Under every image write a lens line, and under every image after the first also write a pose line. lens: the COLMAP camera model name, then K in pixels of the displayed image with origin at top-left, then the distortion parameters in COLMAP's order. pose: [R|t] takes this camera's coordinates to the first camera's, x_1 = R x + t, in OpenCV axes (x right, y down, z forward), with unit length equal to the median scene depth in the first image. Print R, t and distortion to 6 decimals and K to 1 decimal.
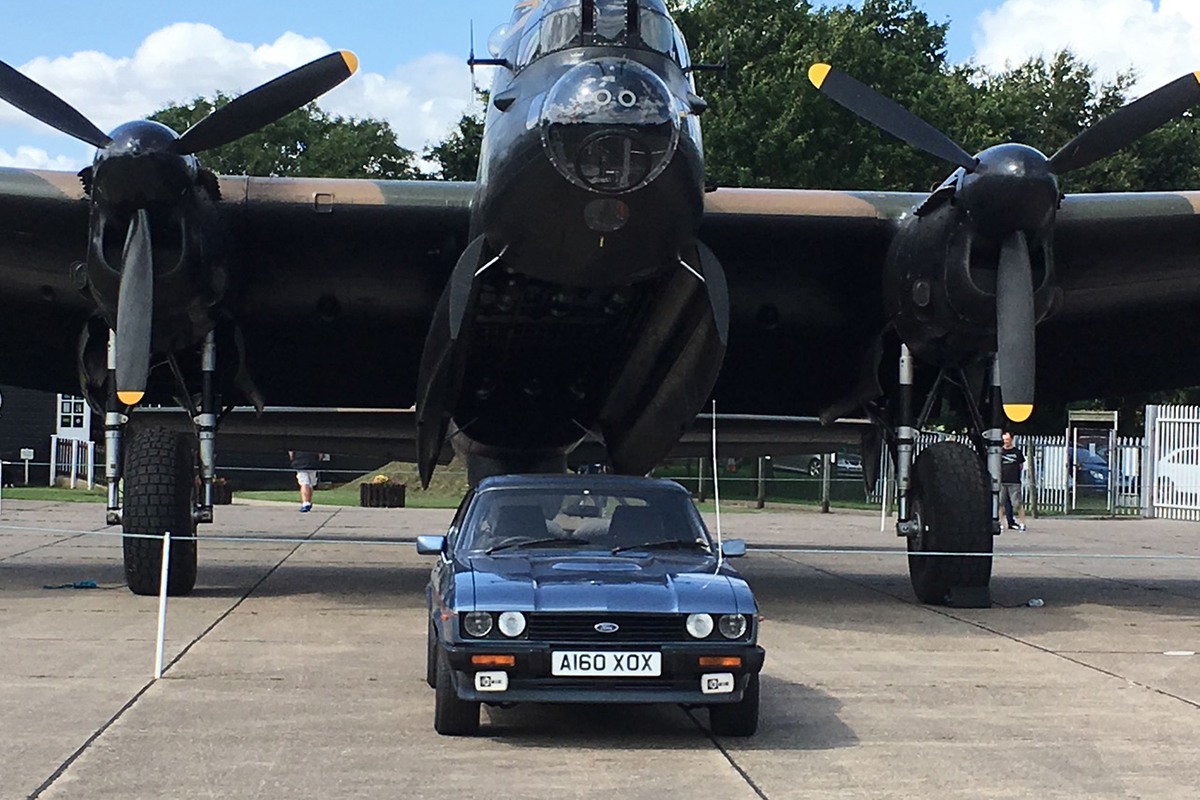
lens RADIAL K [[2895.5, 0, 600.0], [0, 2895.5, 400.0], [0, 0, 1]] dist [0.443108, -8.049092]
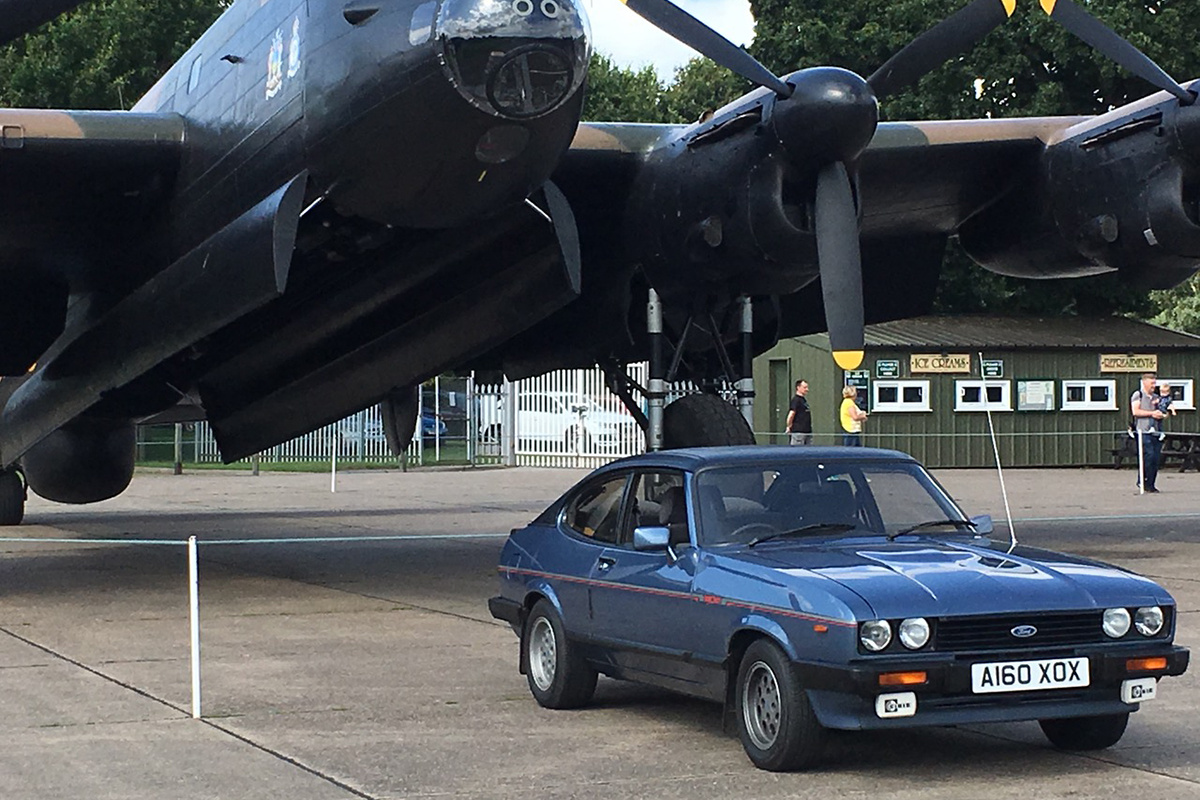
lens RADIAL K [[2919.3, 0, 600.1], [0, 2919.3, 345.4], [0, 0, 1]] dist [-0.001278, 0.710778]
pose [[0.953730, -0.026796, 0.299467, -0.298801], [0.027383, 0.999623, 0.002235, -0.006290], [-0.299414, 0.006069, 0.954104, 0.206825]]
